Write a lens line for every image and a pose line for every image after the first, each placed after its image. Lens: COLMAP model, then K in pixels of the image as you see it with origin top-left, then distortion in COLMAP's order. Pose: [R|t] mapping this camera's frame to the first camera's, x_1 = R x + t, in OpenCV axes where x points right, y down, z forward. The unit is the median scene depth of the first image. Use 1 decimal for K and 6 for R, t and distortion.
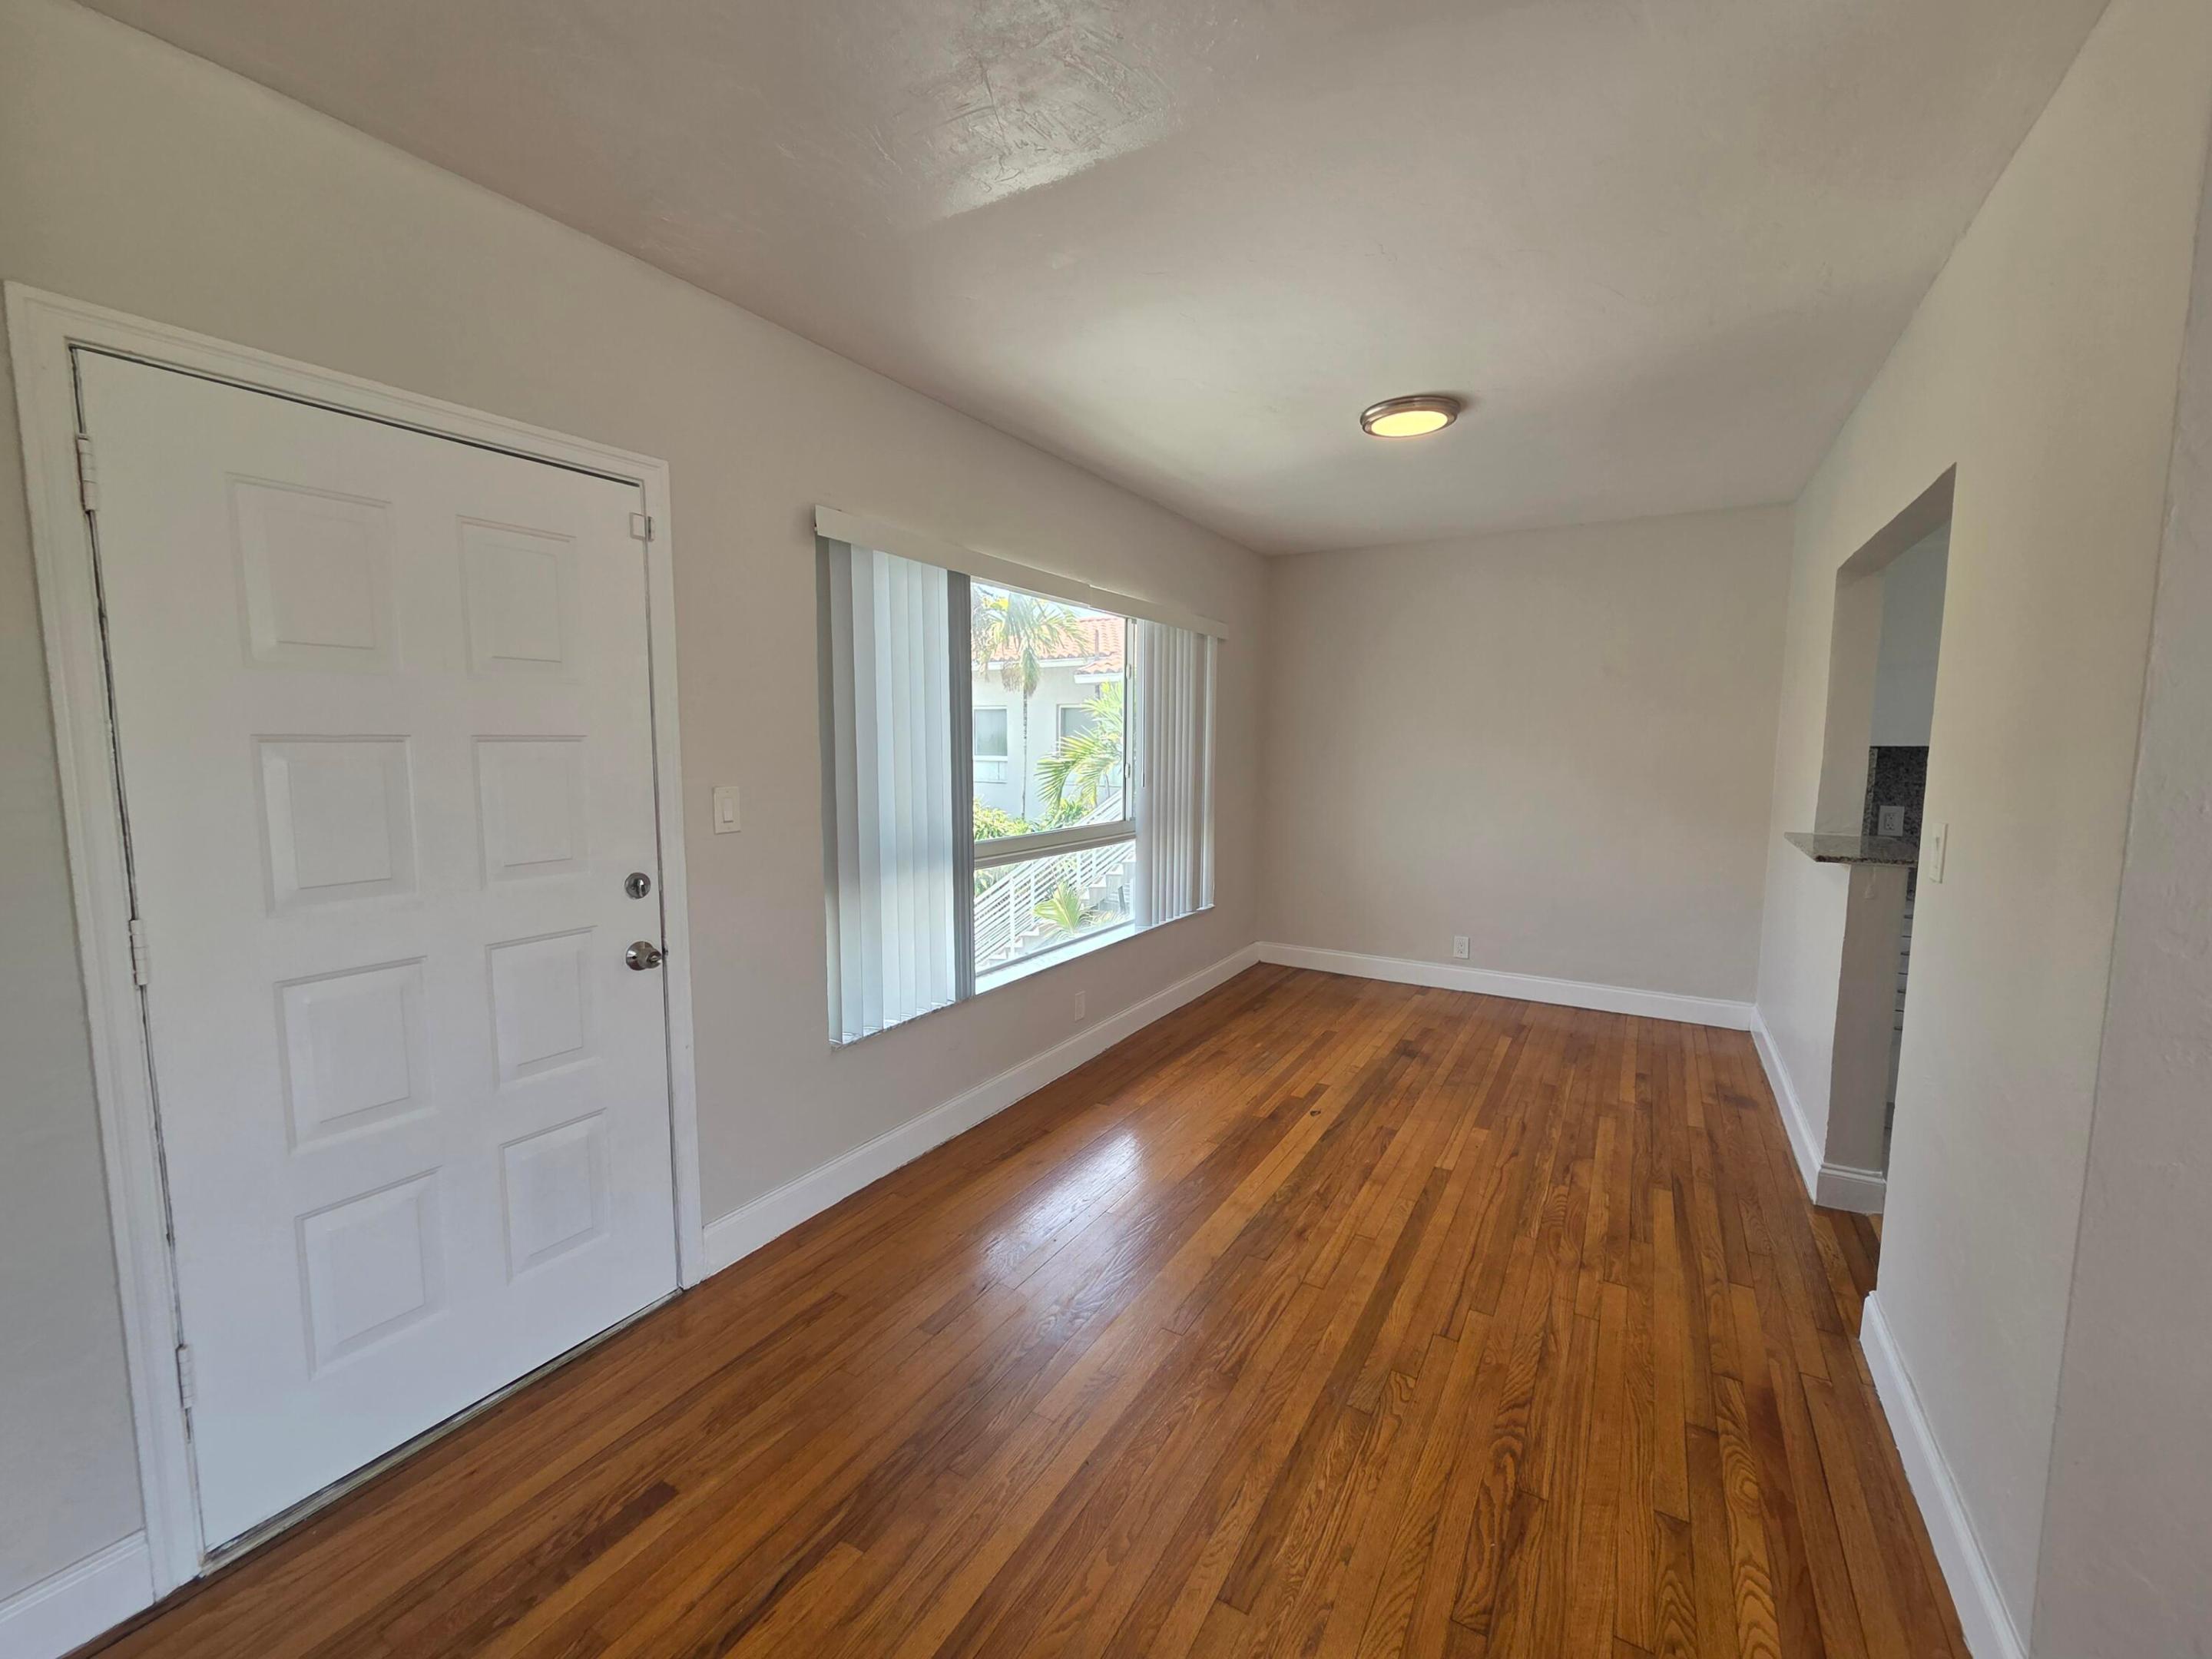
lens RADIAL K [[903.2, 0, 1108.0], [0, 903.2, 832.3], [0, 0, 1]] dist [0.002850, 0.000309]
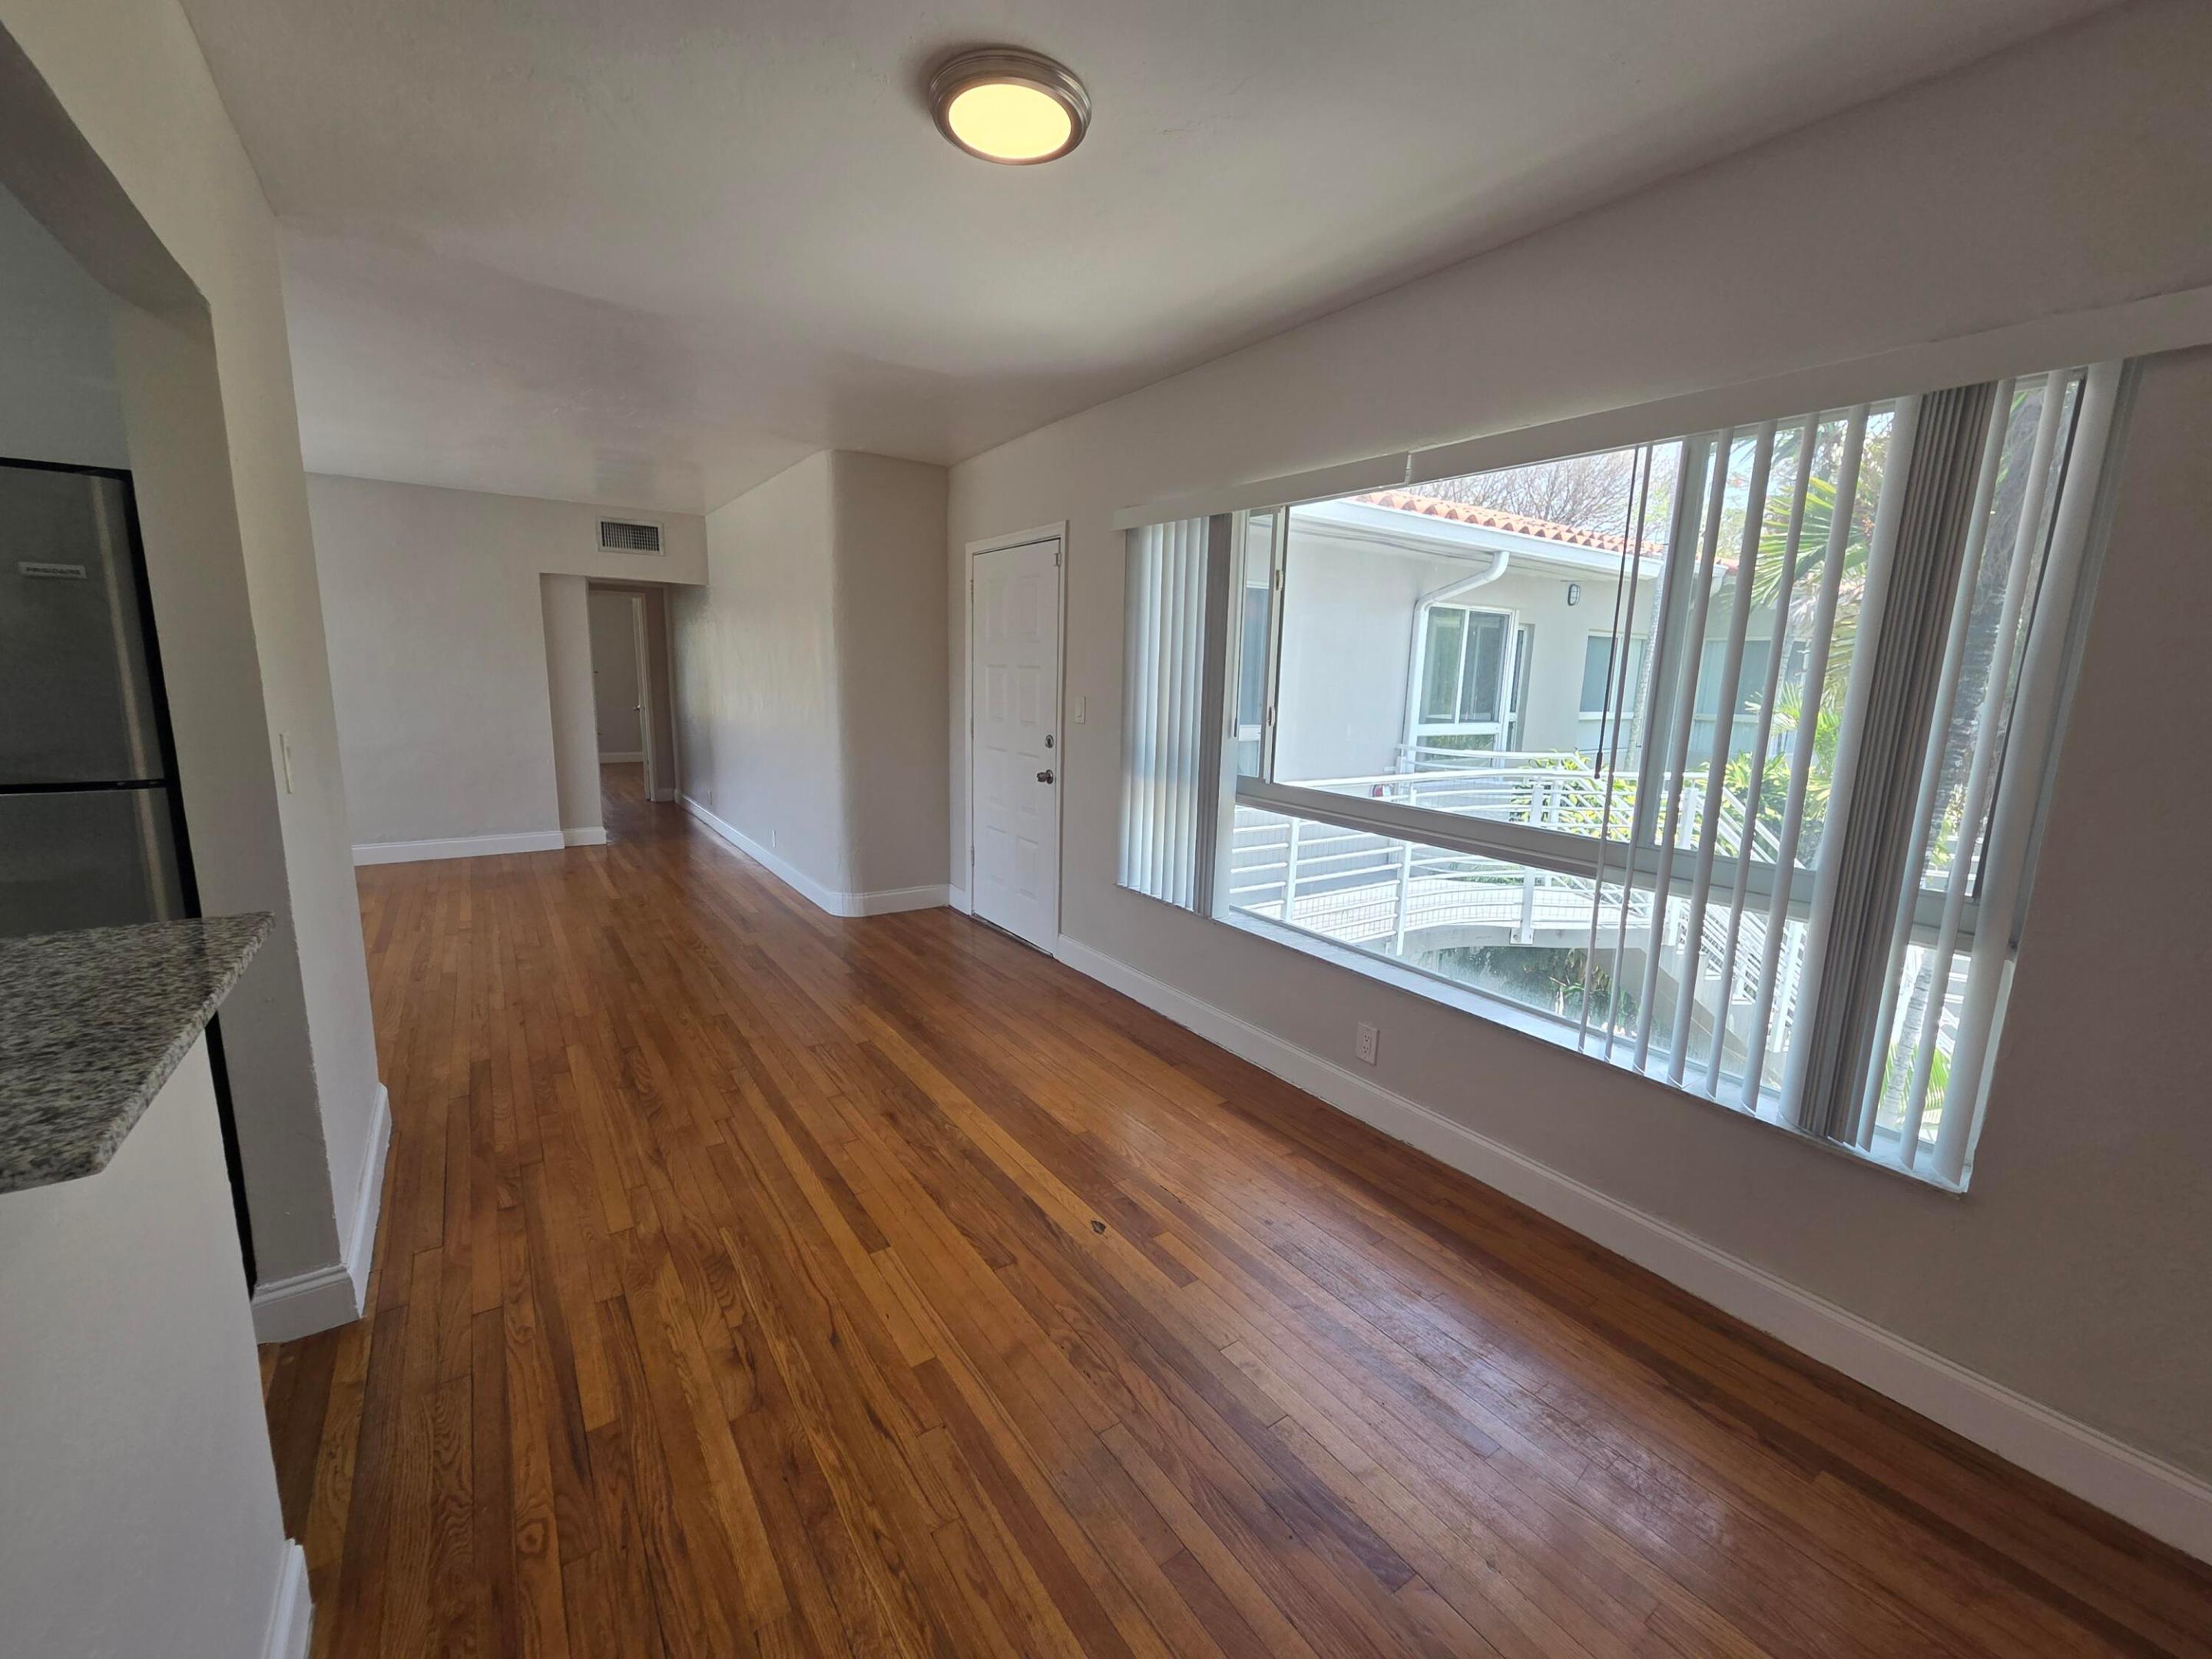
lens RADIAL K [[903.2, 0, 1108.0], [0, 903.2, 832.3], [0, 0, 1]] dist [0.002850, 0.000309]
pose [[-0.413069, 0.150517, -0.898175, 0.850157], [-0.122006, 0.968211, 0.218364, -0.134888], [0.902490, 0.199782, -0.381574, 1.295408]]
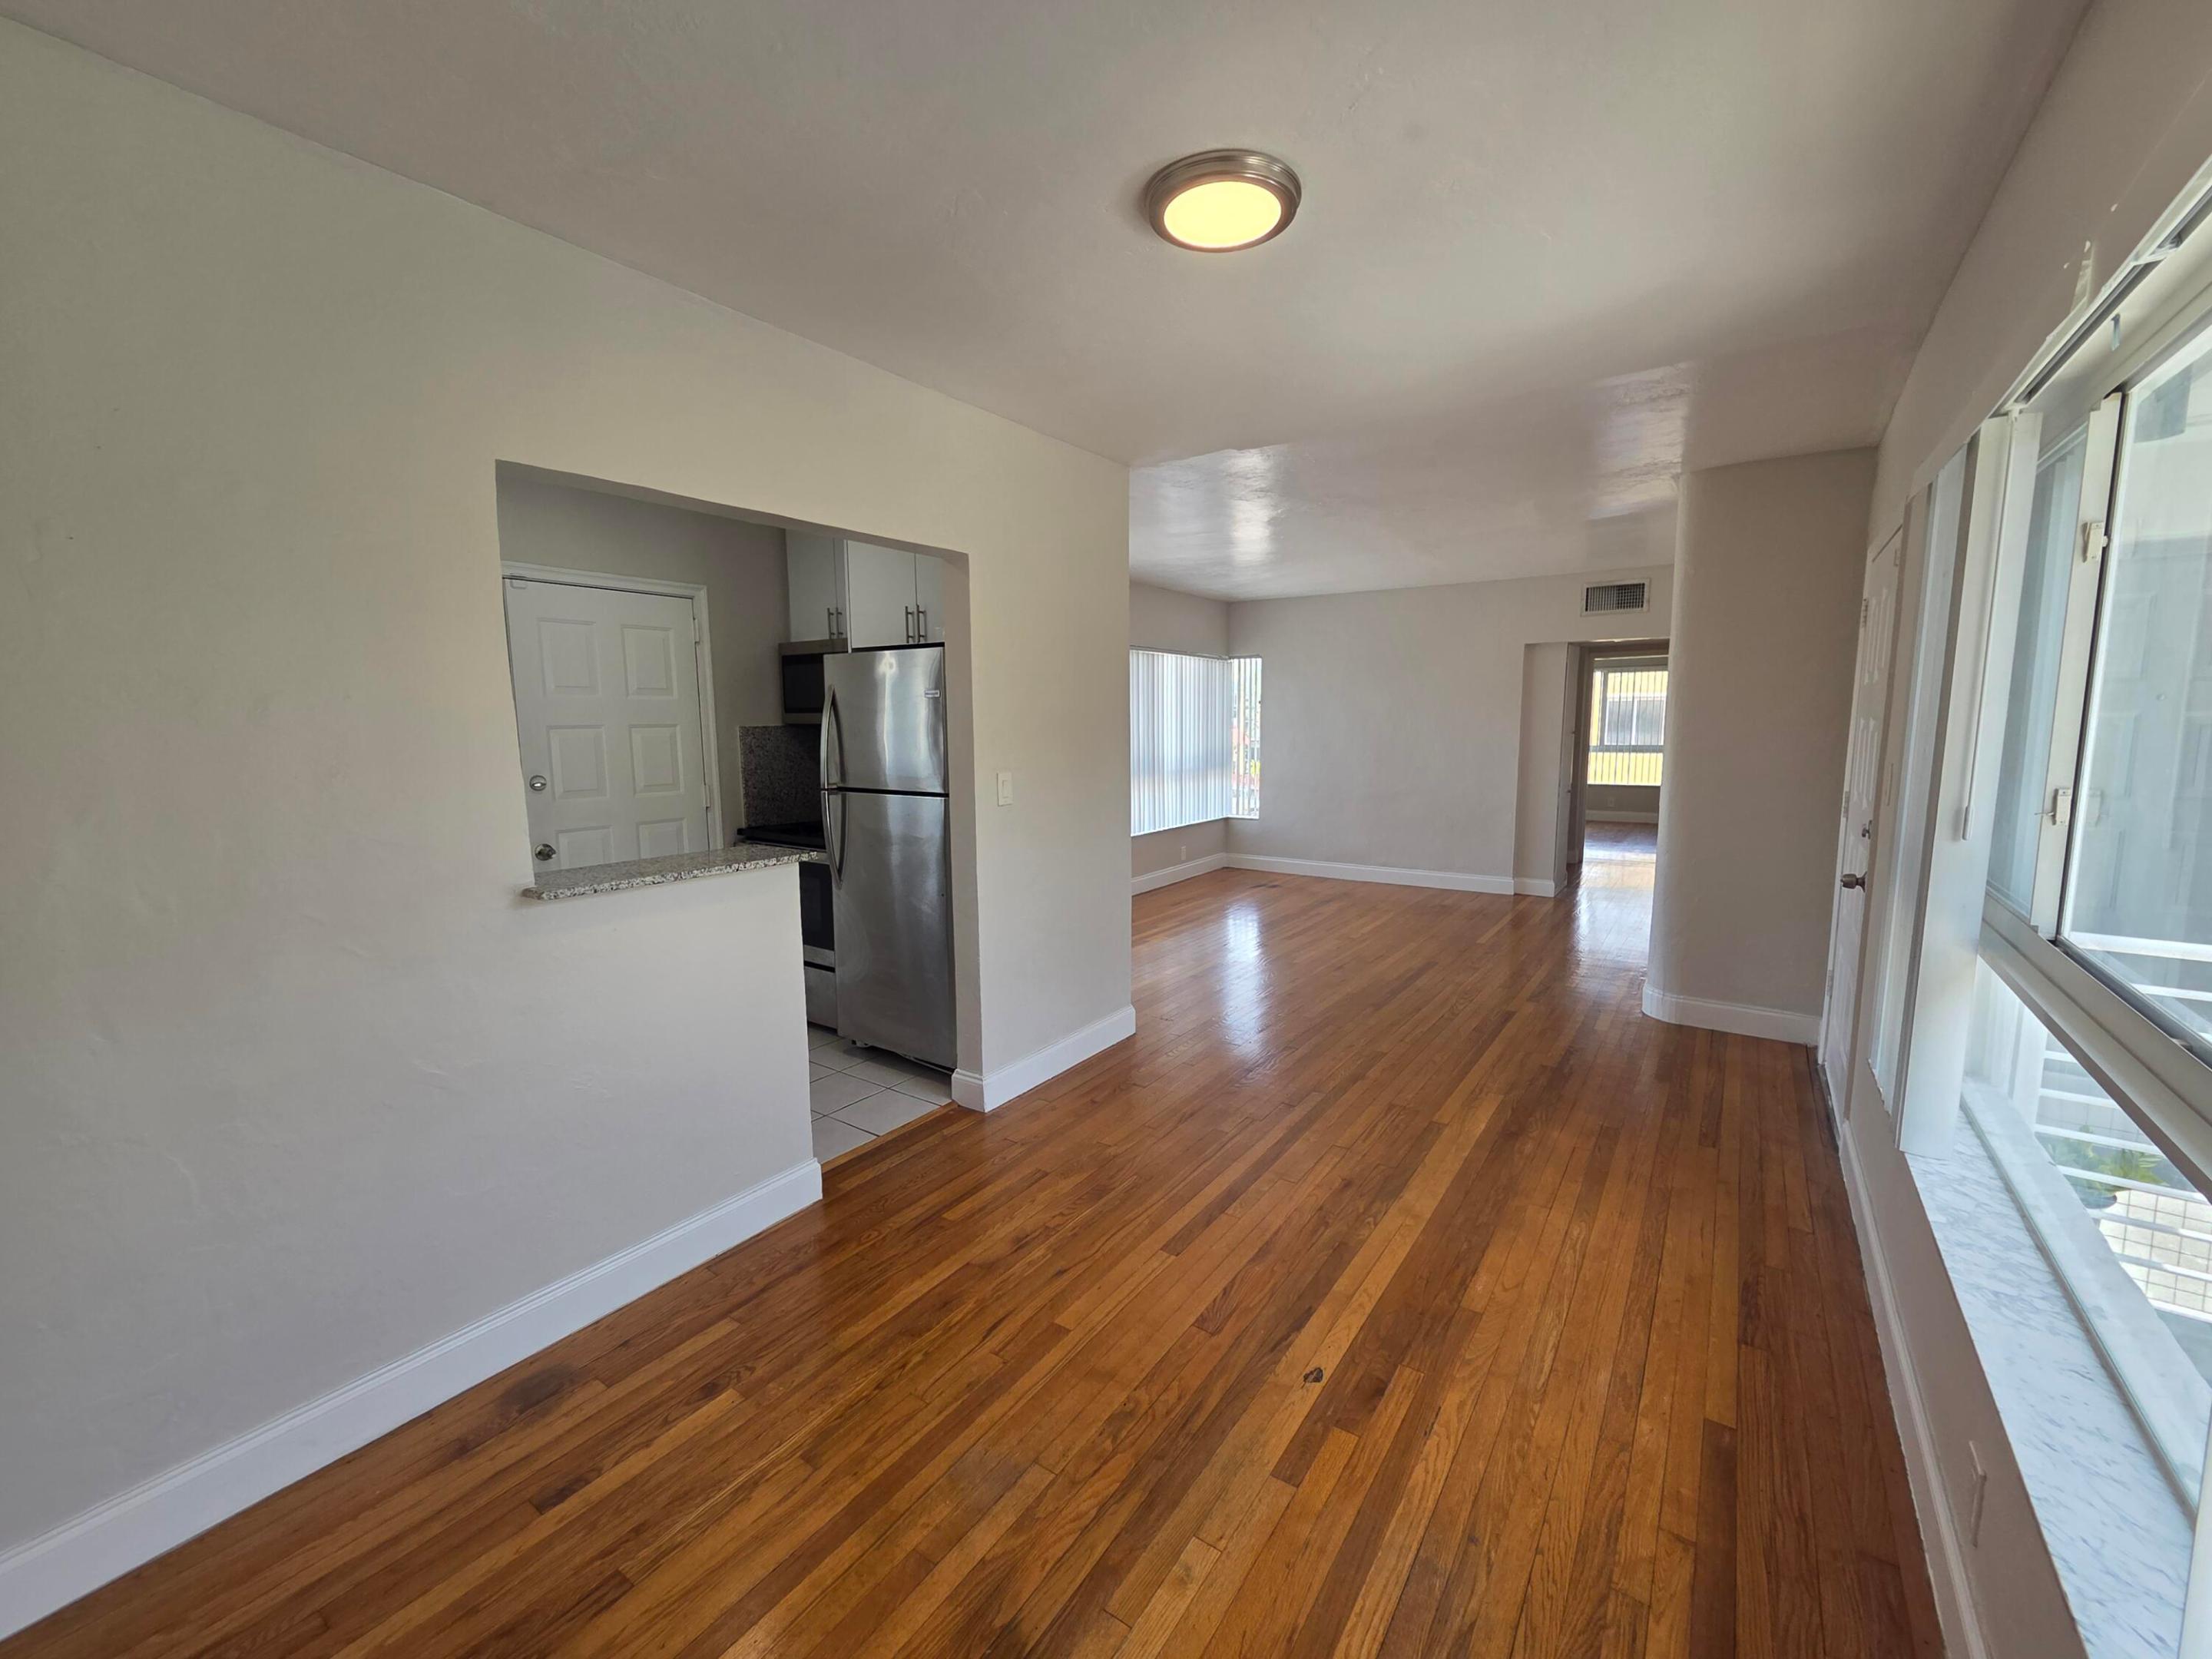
lens RADIAL K [[903.2, 0, 1108.0], [0, 903.2, 832.3], [0, 0, 1]] dist [0.002850, 0.000309]
pose [[-0.997489, -0.001963, 0.070790, 0.344765], [0.014375, 0.973192, 0.229544, -0.176631], [-0.069342, 0.229985, -0.970721, 1.603585]]
